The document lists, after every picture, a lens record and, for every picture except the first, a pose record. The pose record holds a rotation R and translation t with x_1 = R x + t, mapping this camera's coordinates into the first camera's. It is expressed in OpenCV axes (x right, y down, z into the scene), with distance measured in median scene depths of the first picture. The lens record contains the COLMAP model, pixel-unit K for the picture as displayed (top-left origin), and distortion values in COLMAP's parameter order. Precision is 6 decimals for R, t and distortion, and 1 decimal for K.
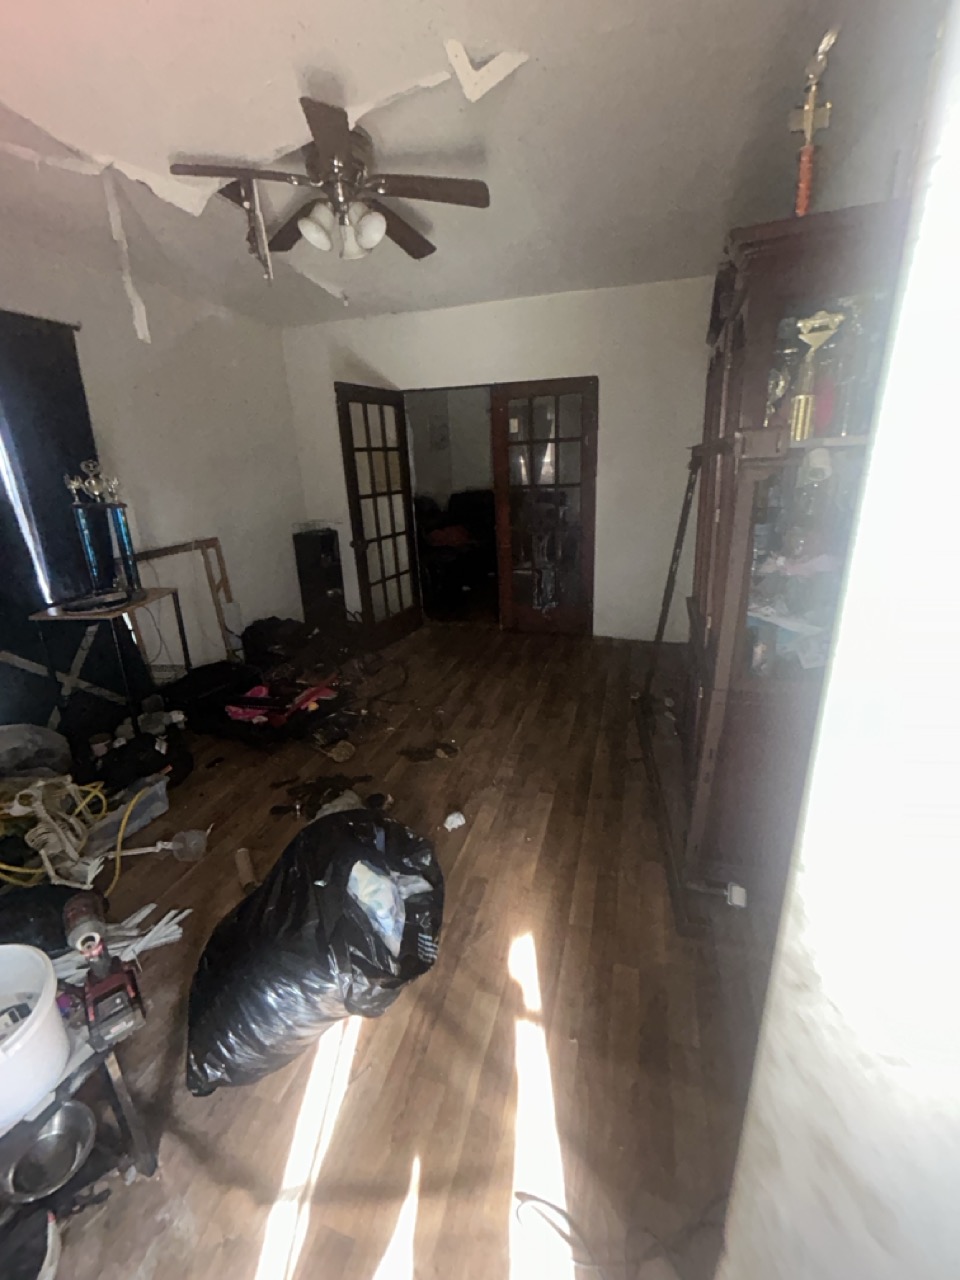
lens RADIAL K [[520.7, 0, 483.6], [0, 520.7, 640.3], [0, 0, 1]] dist [-0.005175, 0.001885]
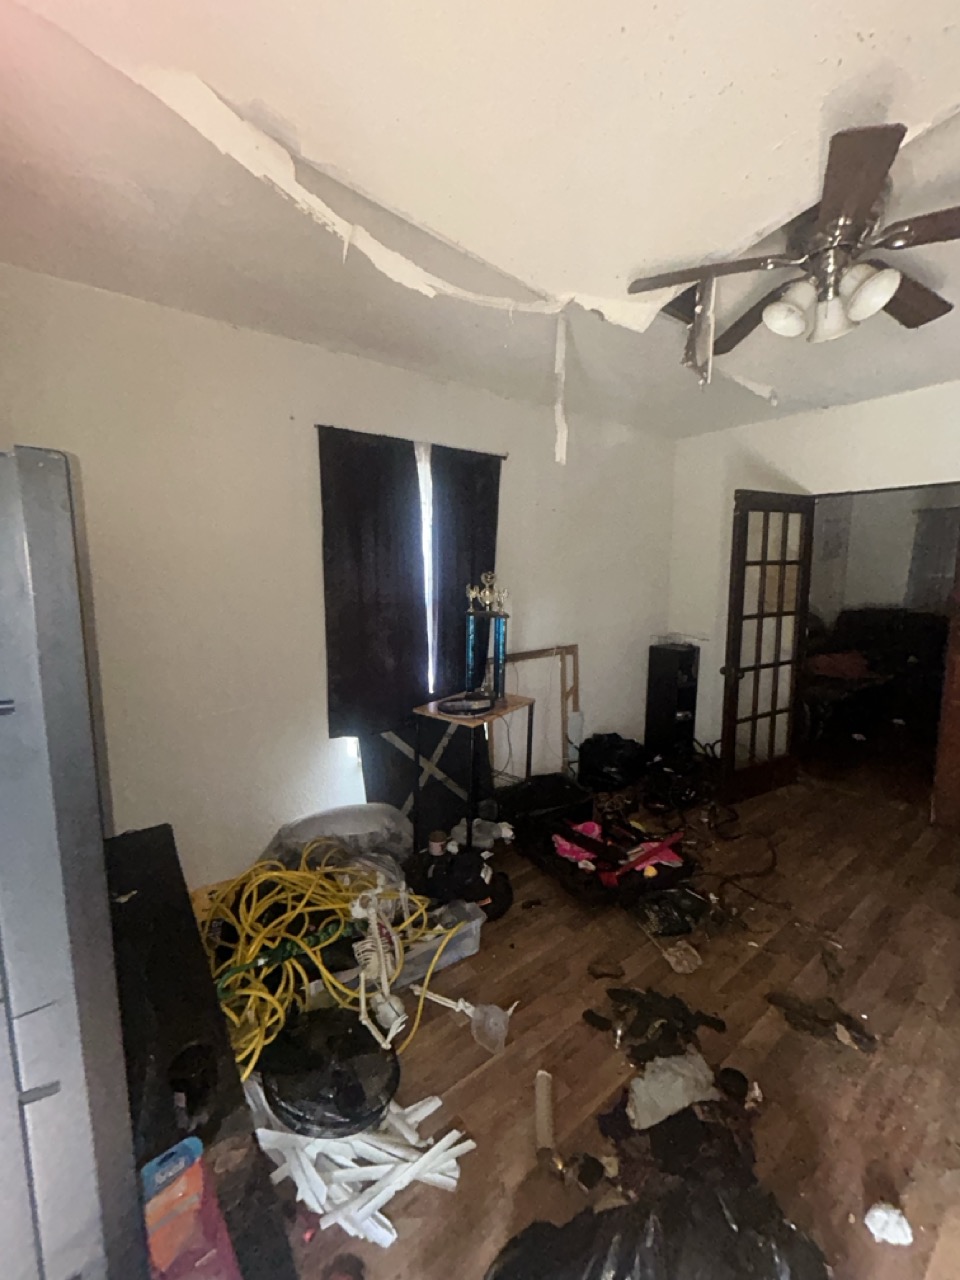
lens RADIAL K [[520.7, 0, 479.3], [0, 520.7, 638.8], [0, 0, 1]] dist [-0.005175, 0.001885]
pose [[0.805447, 0.112591, -0.581875, -0.132704], [-0.214973, 0.970428, -0.109797, -0.089241], [0.552306, 0.213523, 0.805832, 0.151971]]
